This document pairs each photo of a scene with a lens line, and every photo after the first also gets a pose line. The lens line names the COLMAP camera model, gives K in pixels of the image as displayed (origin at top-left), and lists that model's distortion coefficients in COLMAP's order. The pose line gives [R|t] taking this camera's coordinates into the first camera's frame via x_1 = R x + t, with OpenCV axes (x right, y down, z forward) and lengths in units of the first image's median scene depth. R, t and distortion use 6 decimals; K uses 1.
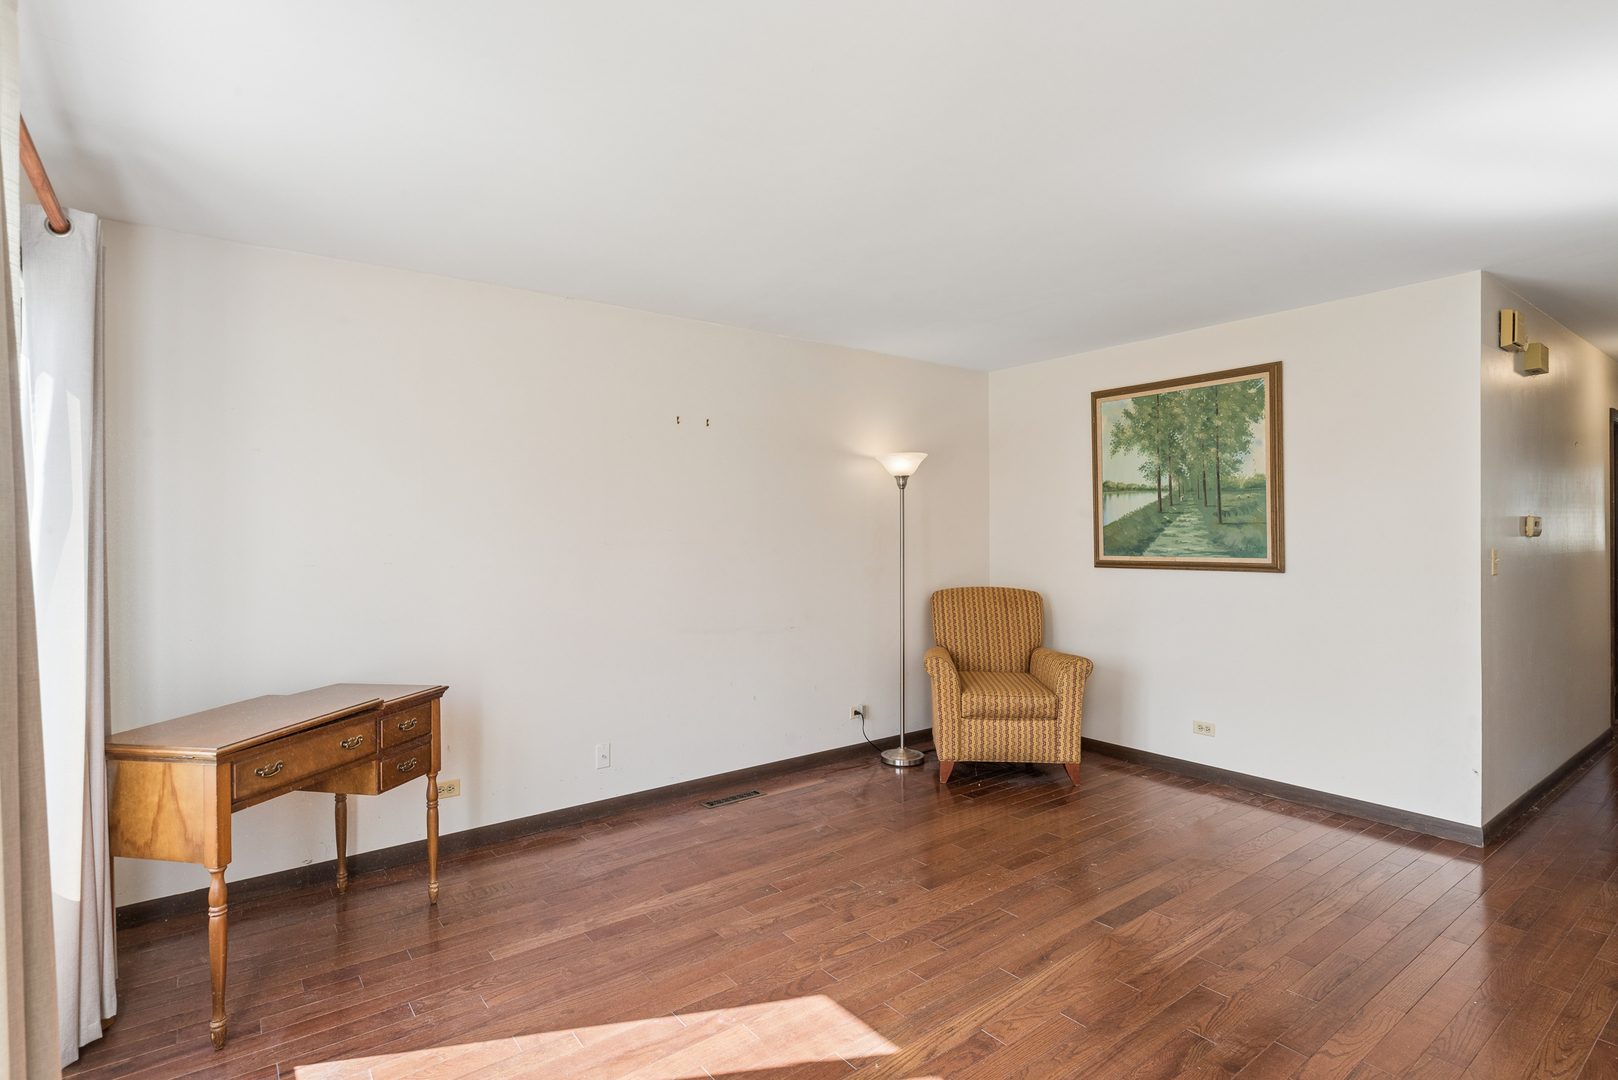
lens RADIAL K [[795.2, 0, 807.0], [0, 795.2, 531.1], [0, 0, 1]] dist [0.006371, 0.001328]
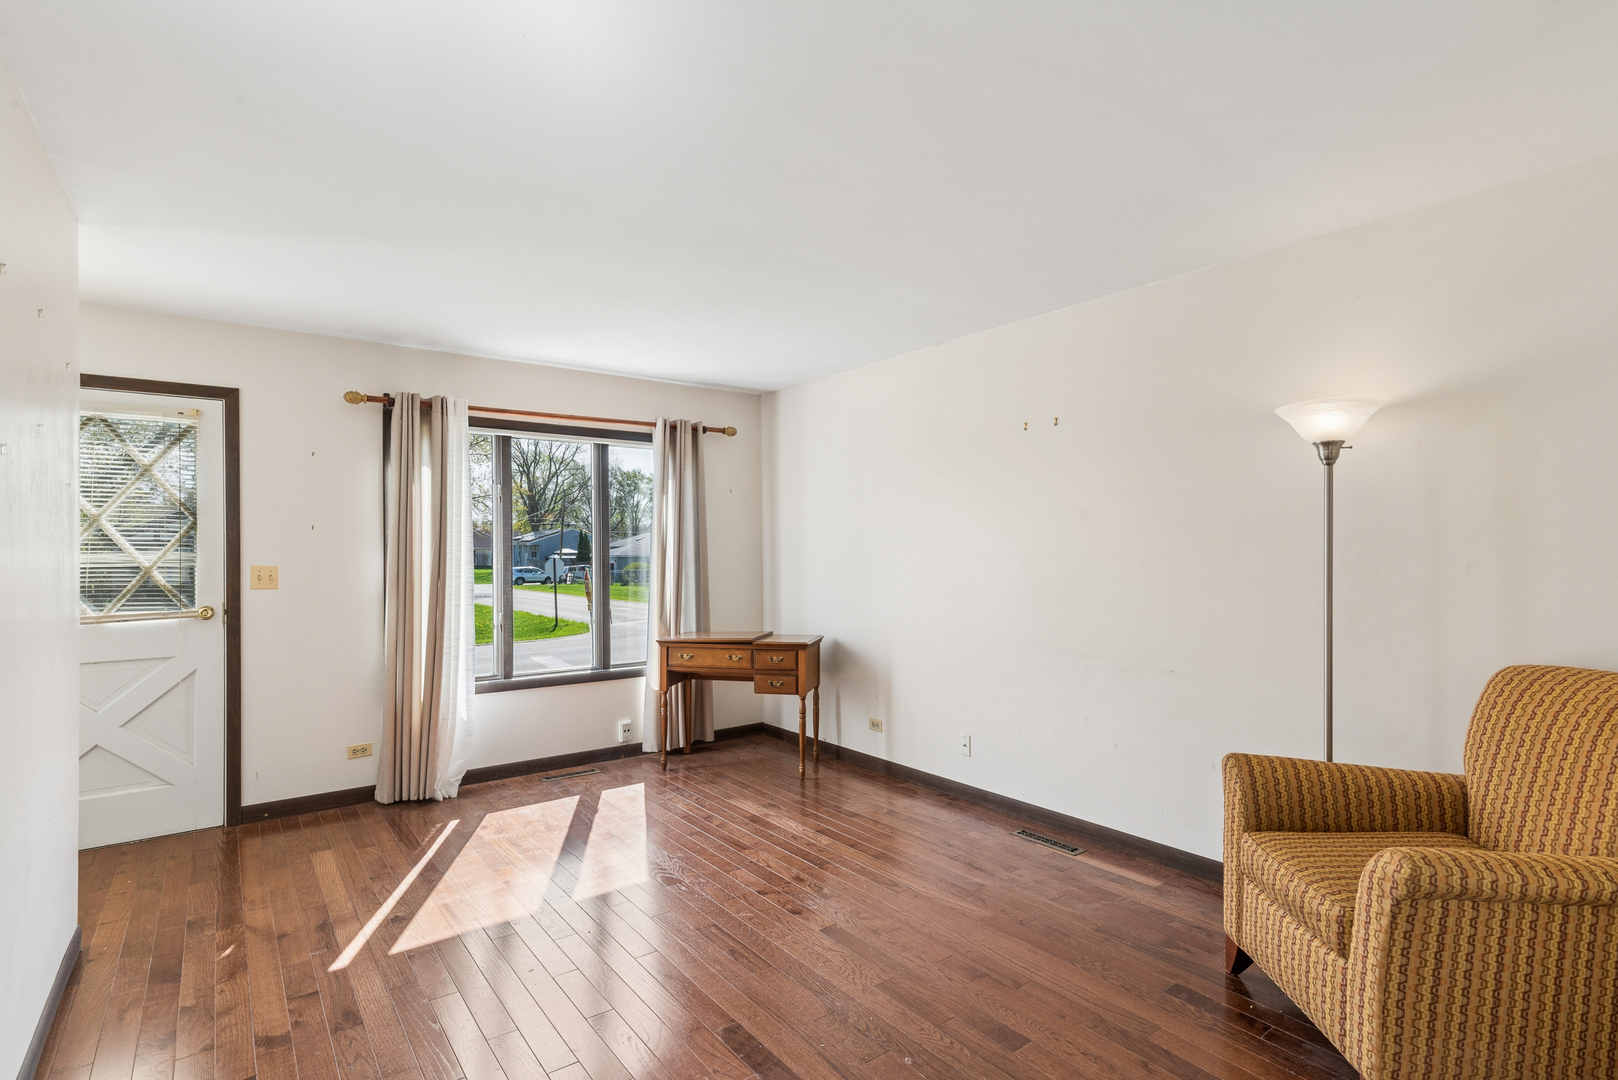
lens RADIAL K [[795.2, 0, 801.6], [0, 795.2, 543.4], [0, 0, 1]] dist [0.006371, 0.001328]
pose [[0.008600, 0.003435, -0.999957, 0.893860], [0.001791, 0.999992, 0.003451, 0.000607], [0.999961, -0.001820, 0.008594, 0.811862]]
